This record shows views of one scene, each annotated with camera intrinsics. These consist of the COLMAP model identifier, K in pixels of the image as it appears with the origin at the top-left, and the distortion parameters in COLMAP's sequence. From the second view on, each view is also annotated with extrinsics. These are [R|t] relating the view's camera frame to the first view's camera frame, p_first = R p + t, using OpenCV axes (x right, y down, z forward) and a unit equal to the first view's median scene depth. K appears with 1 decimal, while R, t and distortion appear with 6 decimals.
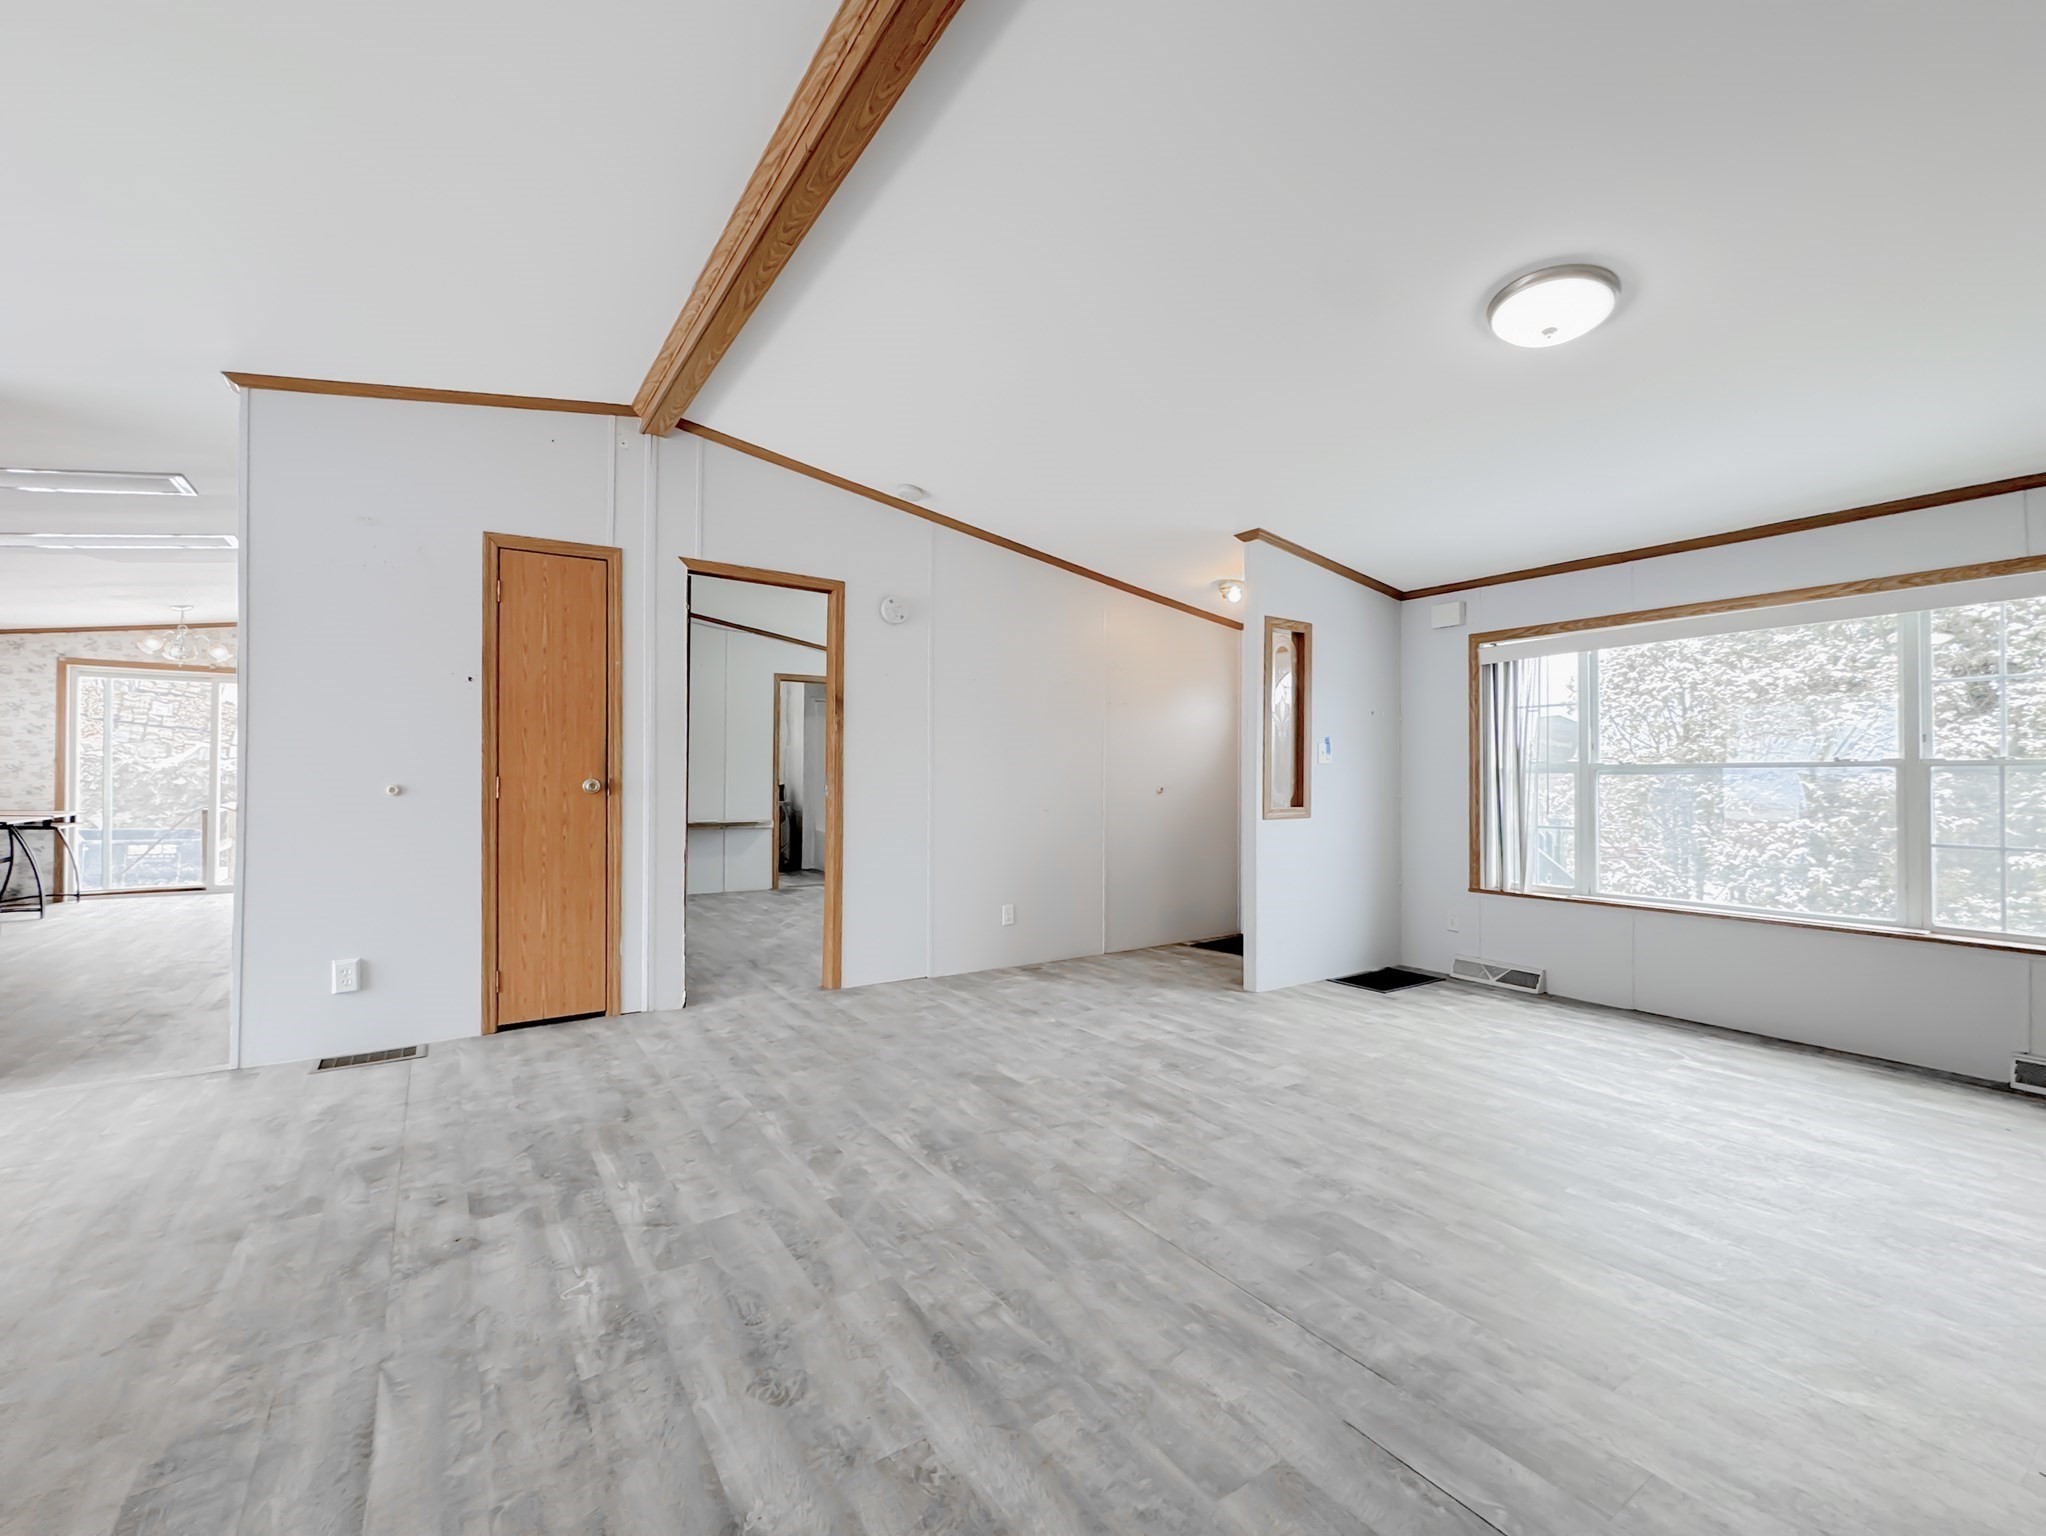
lens RADIAL K [[870.9, 0, 1025.2], [0, 870.9, 768.4], [0, 0, 1]] dist [-0.000975, 0.000953]
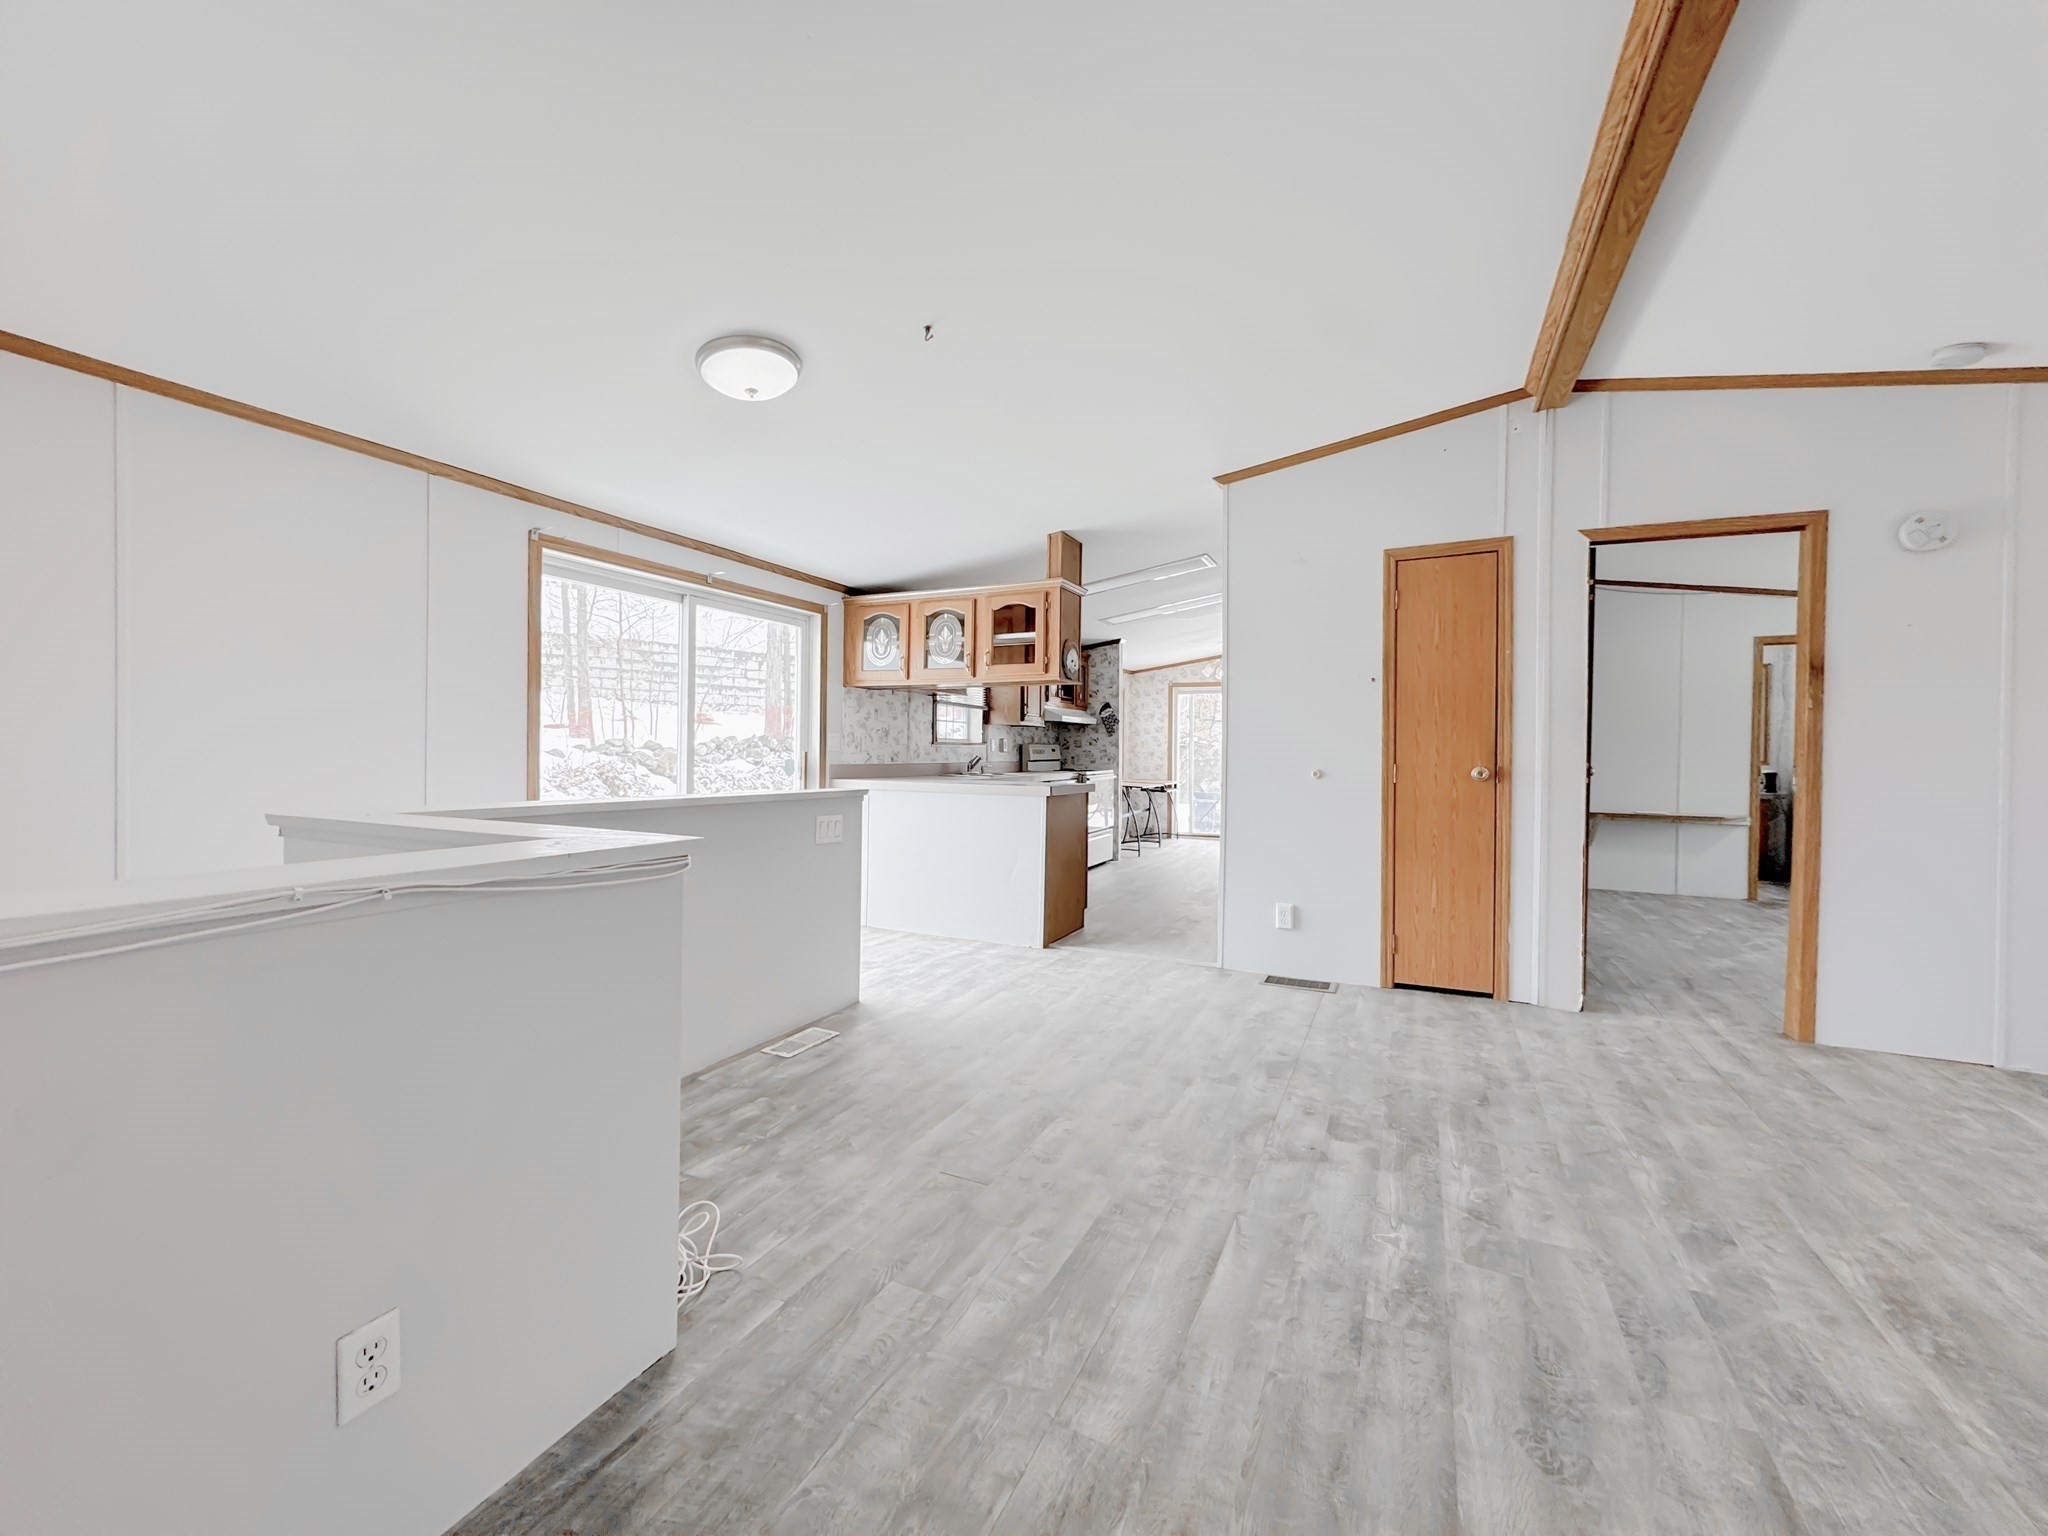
lens RADIAL K [[816.8, 0, 1025.5], [0, 816.8, 764.0], [0, 0, 1]] dist [0.000804, 0.000703]
pose [[0.504272, 0.011529, -0.863468, 0.088196], [0.002742, 0.999884, 0.014951, -0.009527], [0.863541, -0.009908, 0.504182, 0.059198]]
